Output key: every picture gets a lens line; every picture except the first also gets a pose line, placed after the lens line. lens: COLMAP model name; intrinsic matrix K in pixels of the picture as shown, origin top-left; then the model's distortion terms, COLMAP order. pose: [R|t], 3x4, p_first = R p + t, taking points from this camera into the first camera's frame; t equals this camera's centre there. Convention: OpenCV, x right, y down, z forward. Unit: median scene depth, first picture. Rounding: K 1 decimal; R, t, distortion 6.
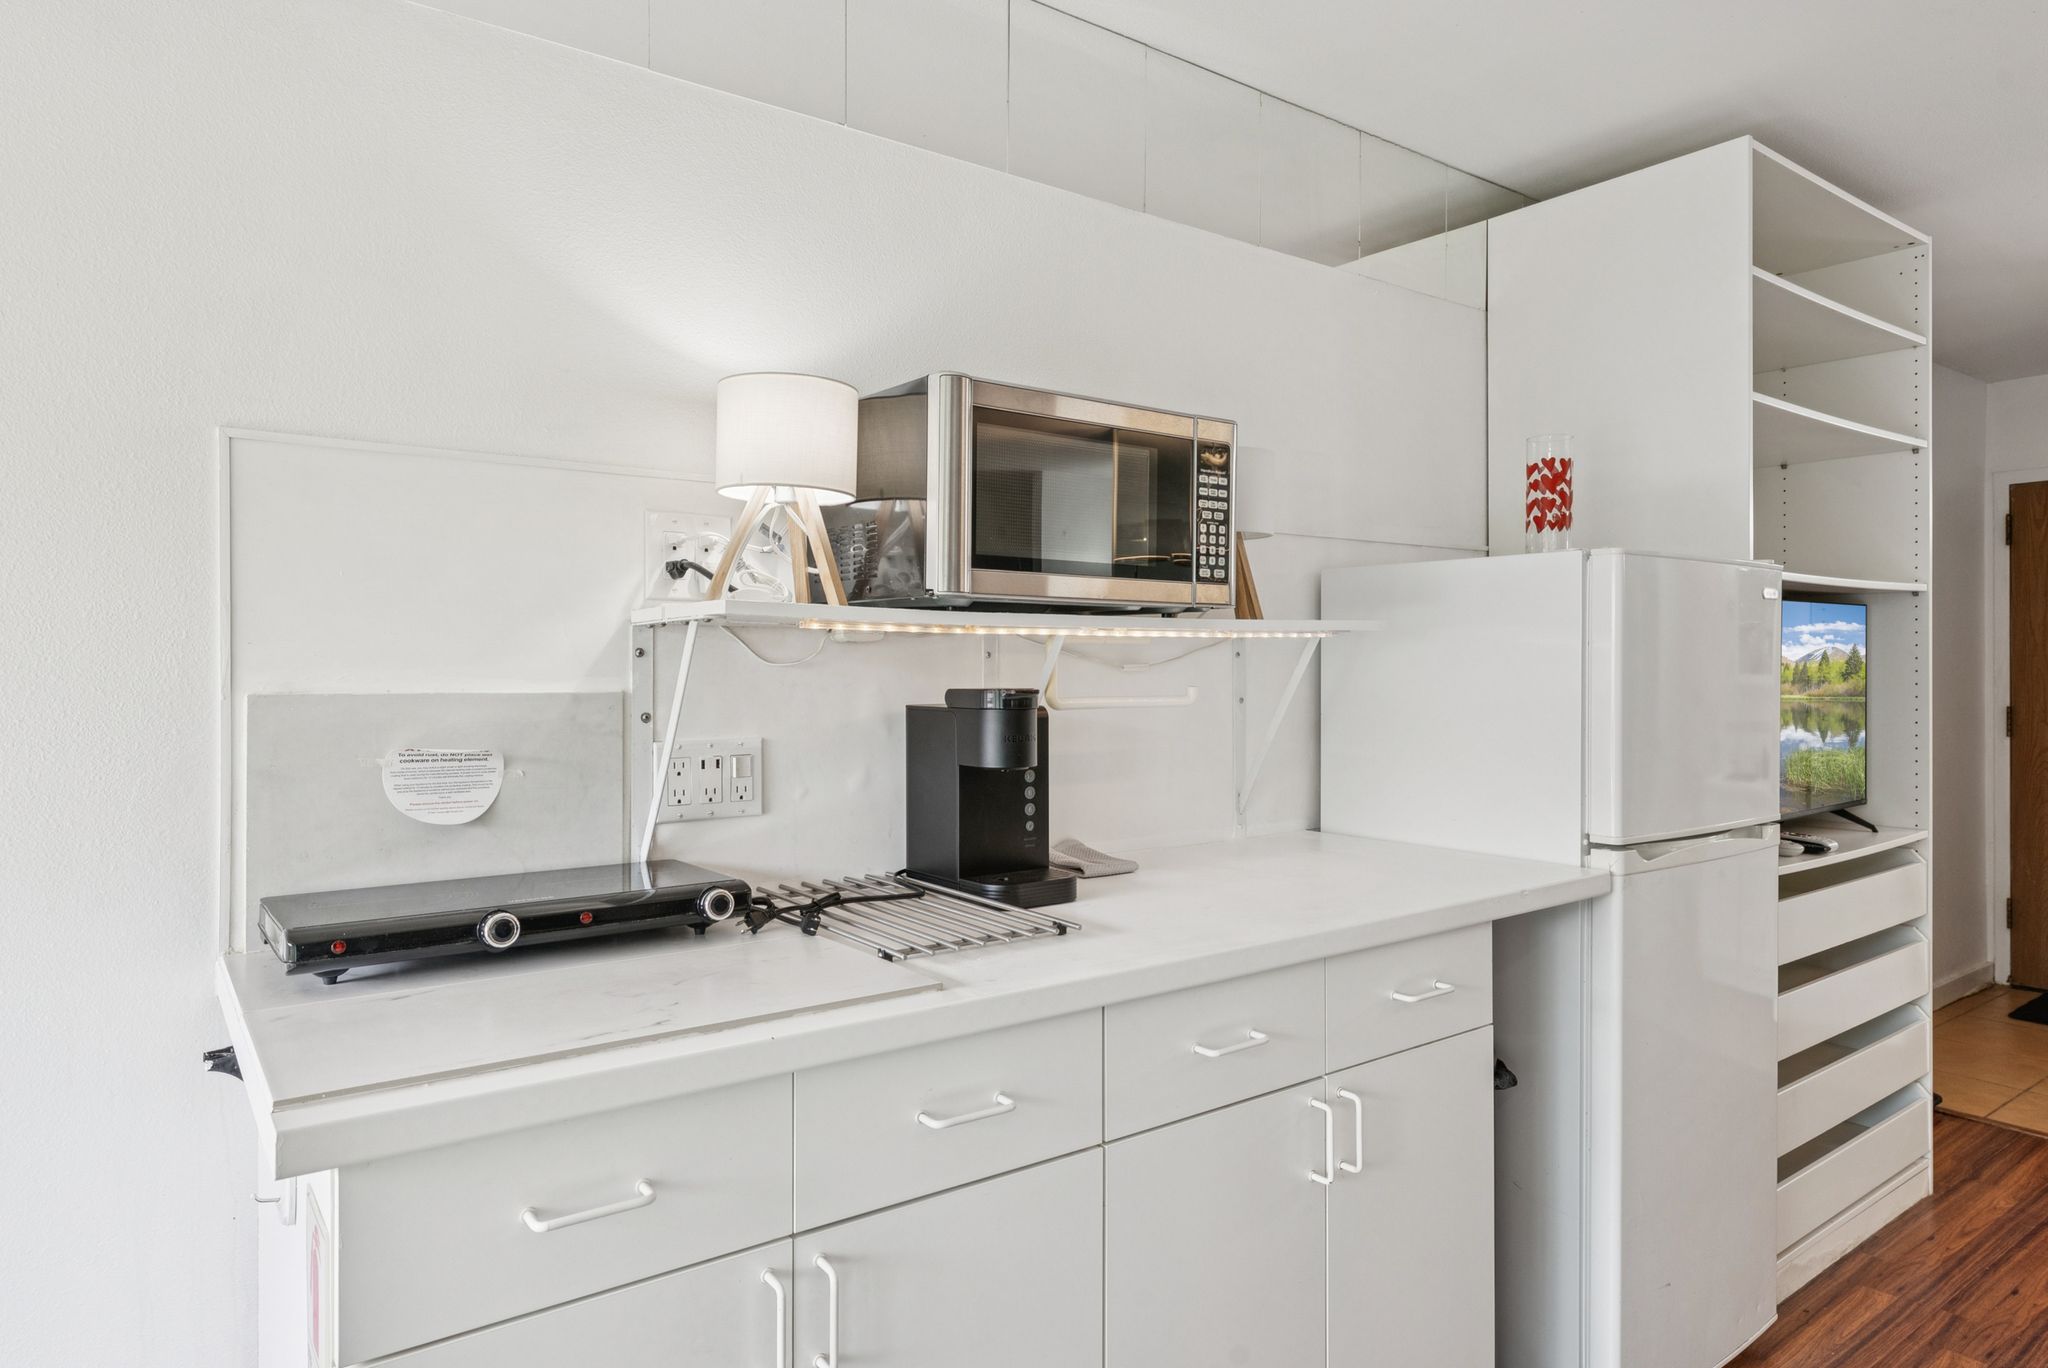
lens RADIAL K [[1231.6, 0, 1044.8], [0, 1231.6, 662.2], [0, 0, 1]] dist [0.001267, 0.000264]
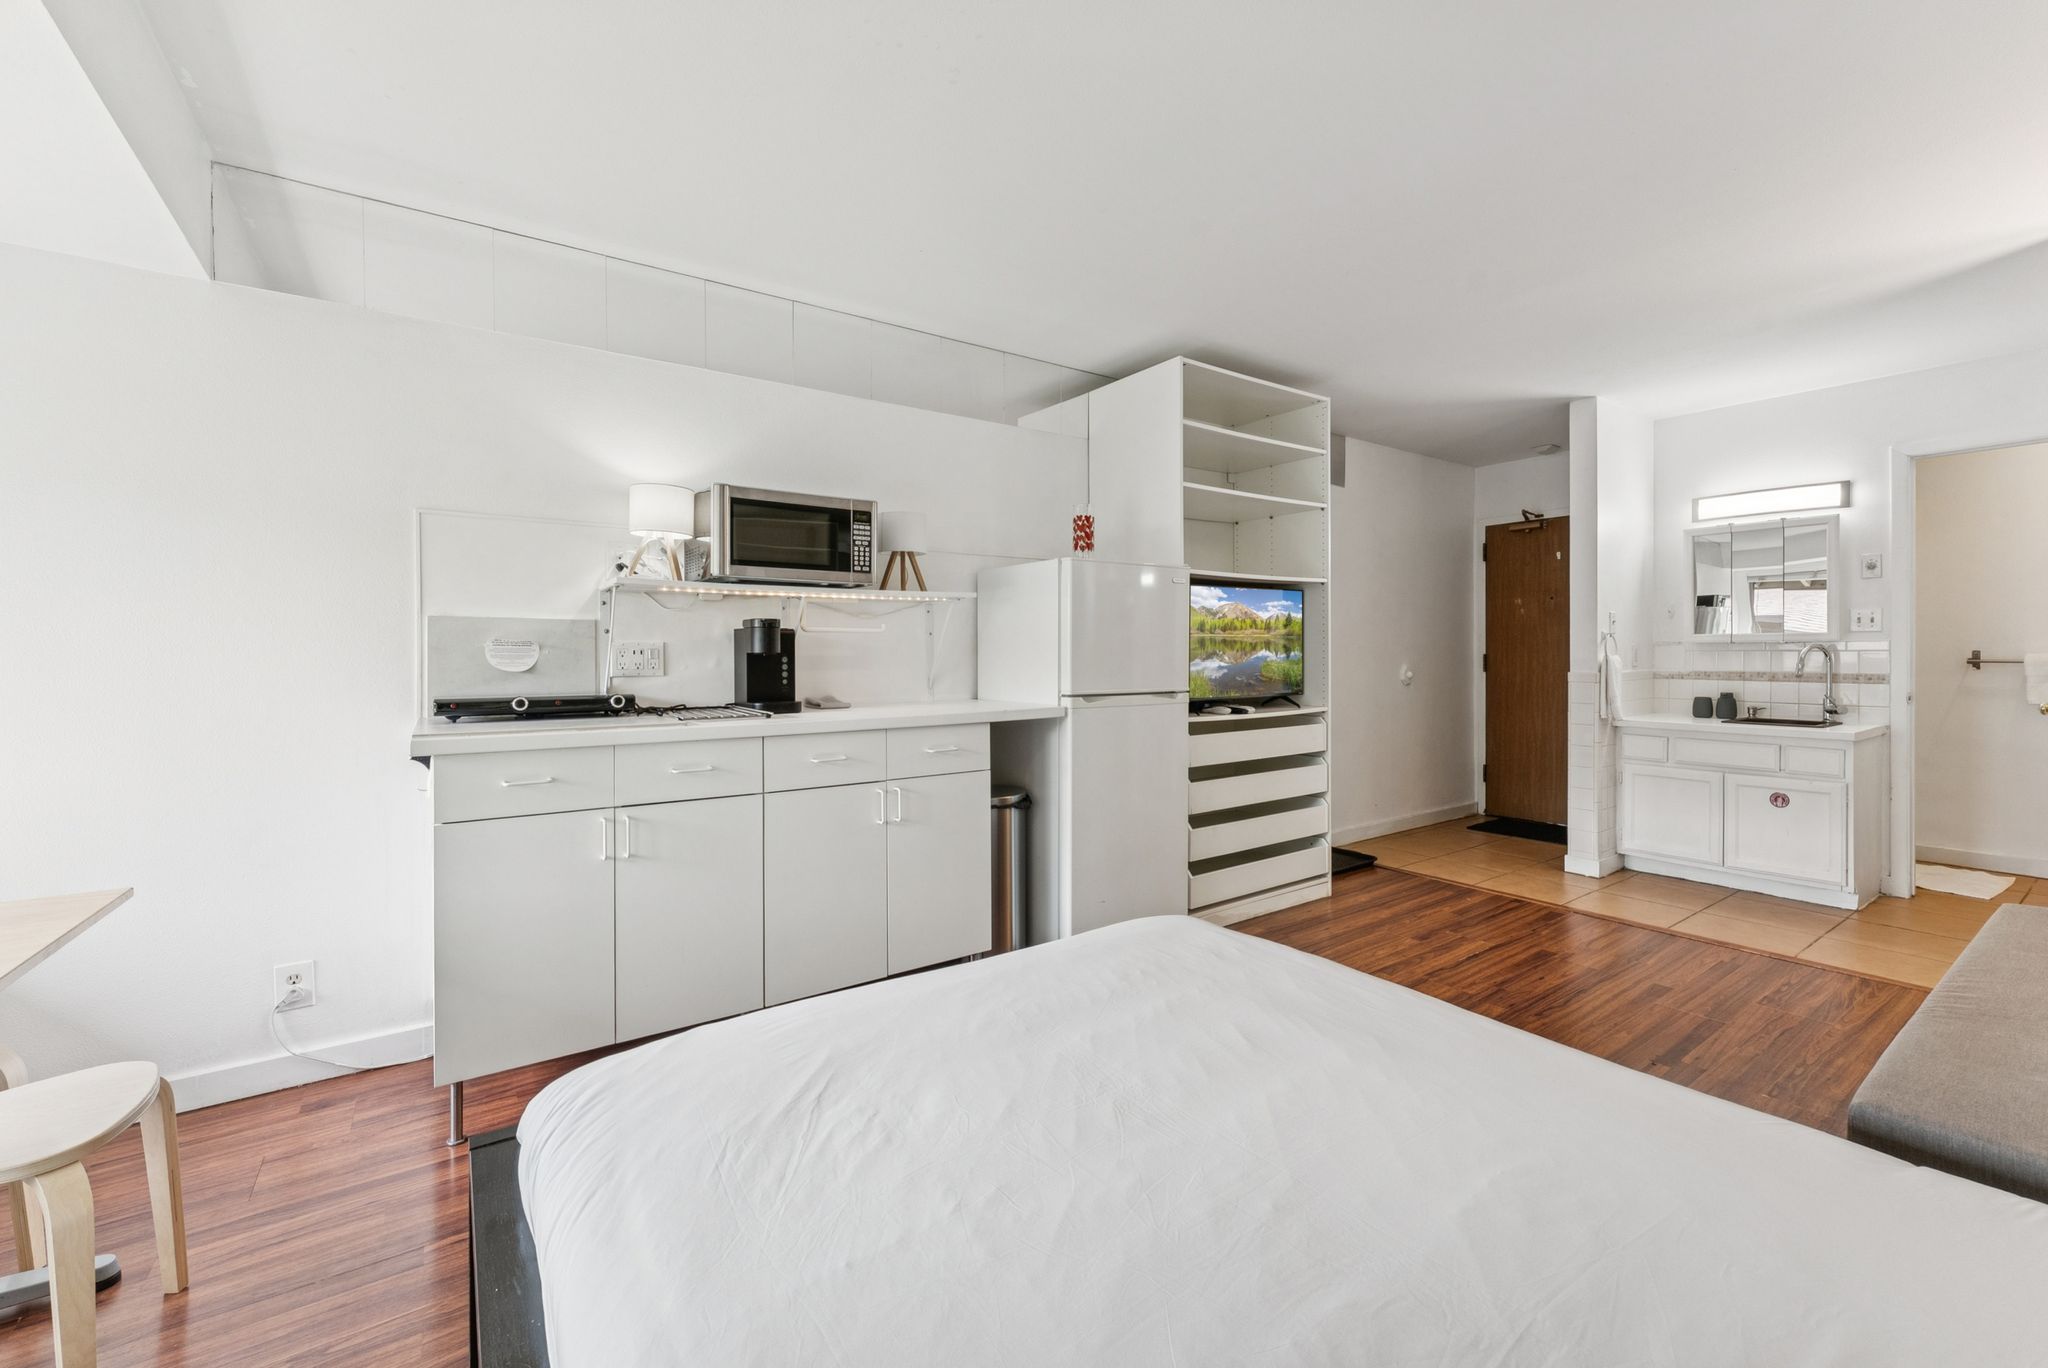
lens RADIAL K [[833.4, 0, 1039.4], [0, 833.4, 657.1], [0, 0, 1]] dist [0.002144, -0.001089]
pose [[0.999699, -0.002676, -0.024383, 0.491327], [0.002877, 0.999962, 0.008207, 0.077215], [0.024360, -0.008275, 0.999669, -0.512387]]
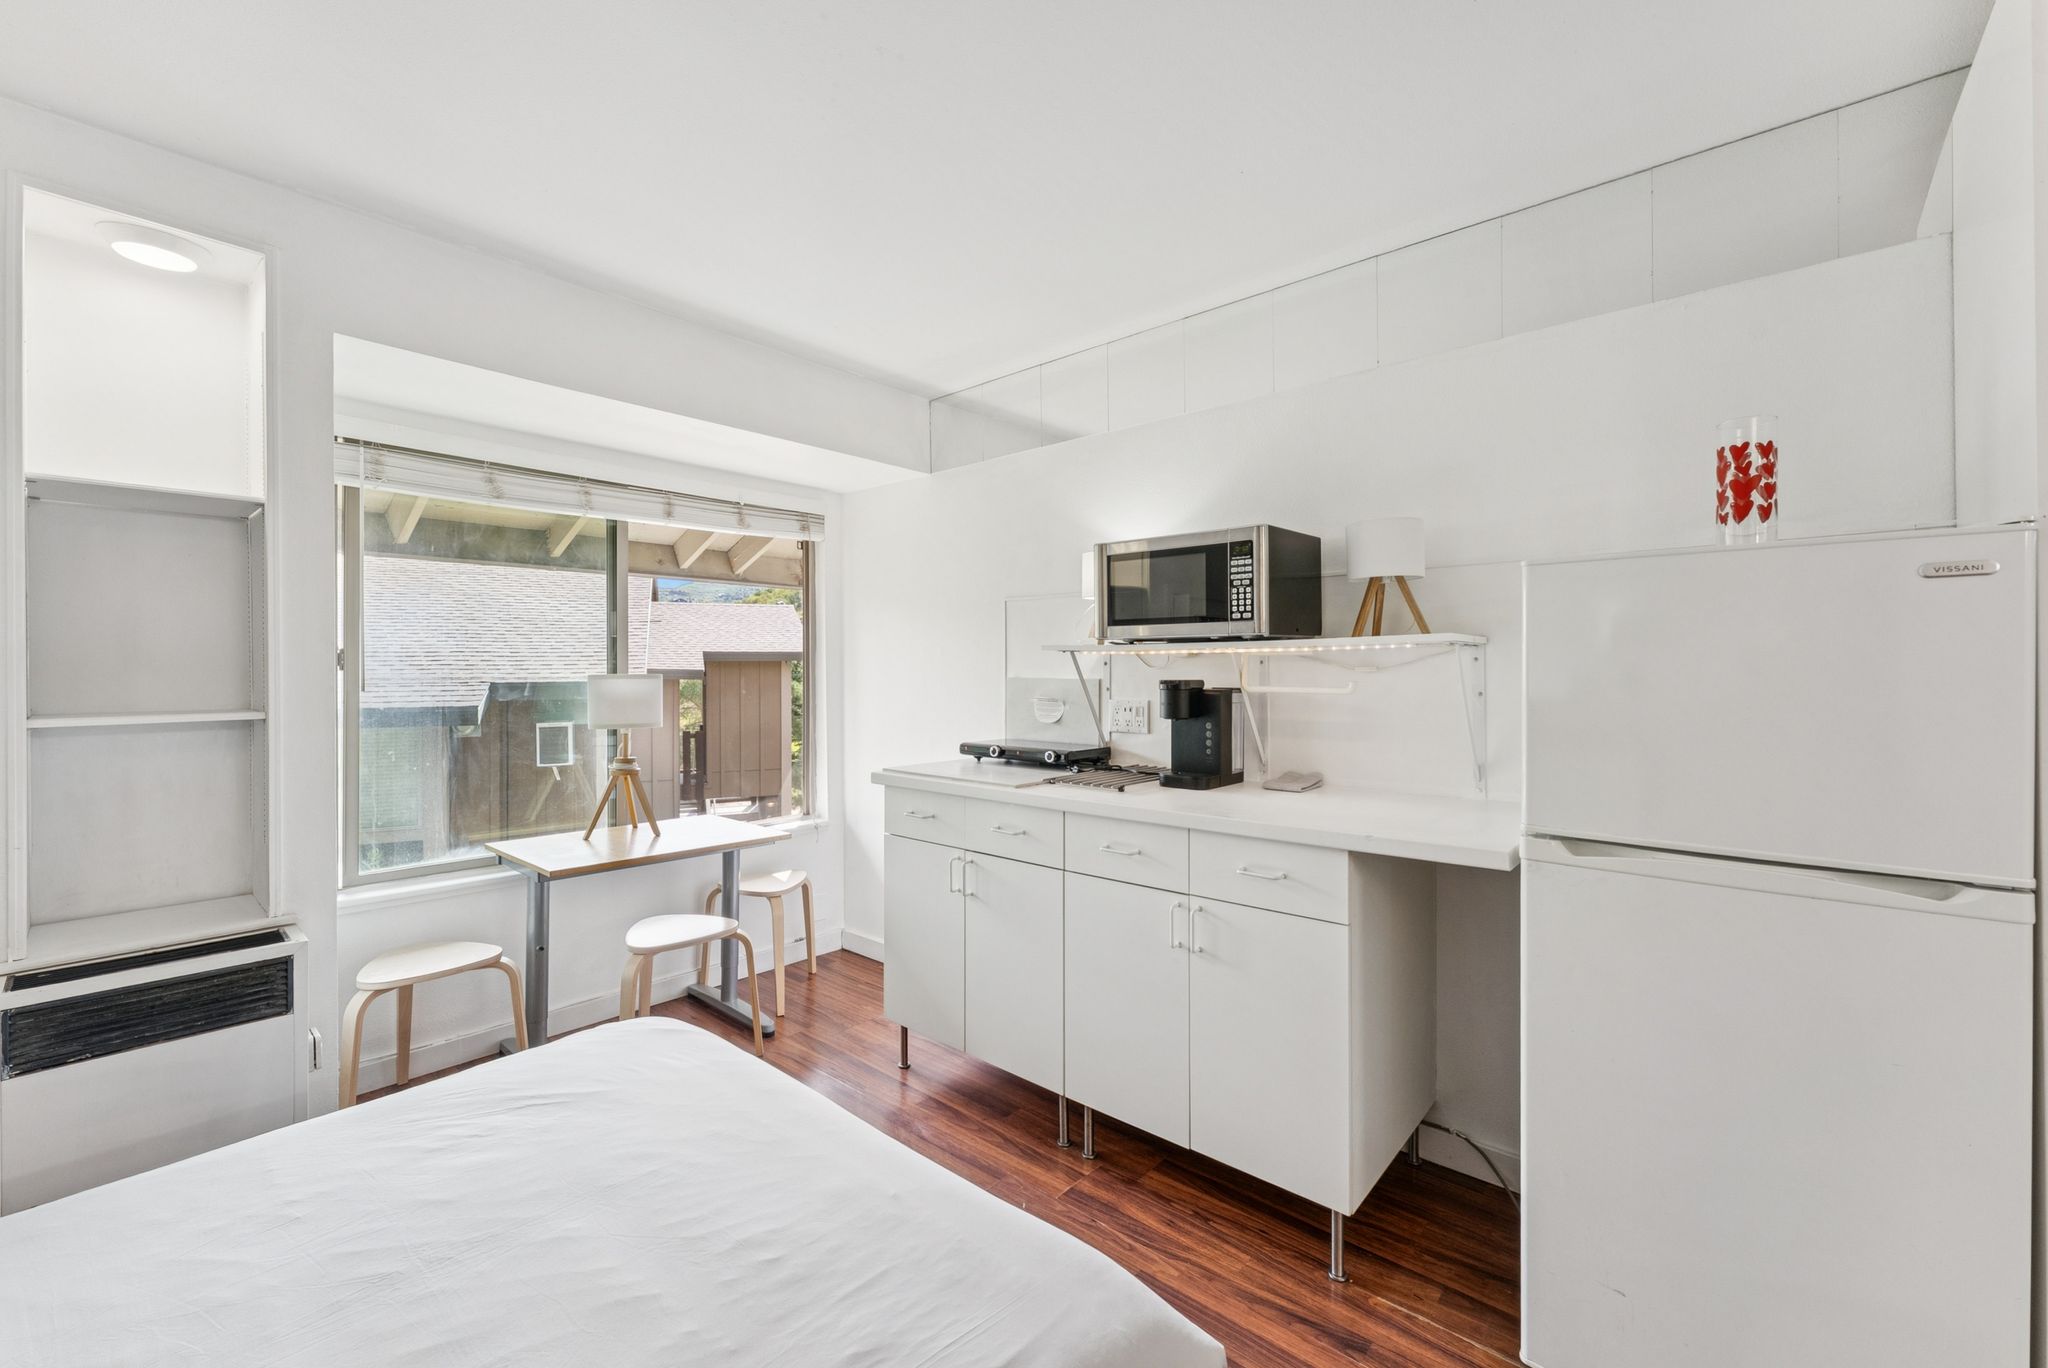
lens RADIAL K [[833.4, 0, 1032.1], [0, 833.4, 656.5], [0, 0, 1]] dist [0.002144, -0.001089]
pose [[0.207388, -0.015871, -0.978130, 1.217196], [0.006630, 0.999868, -0.014818, 0.001702], [0.978236, -0.003412, 0.207466, 0.457377]]
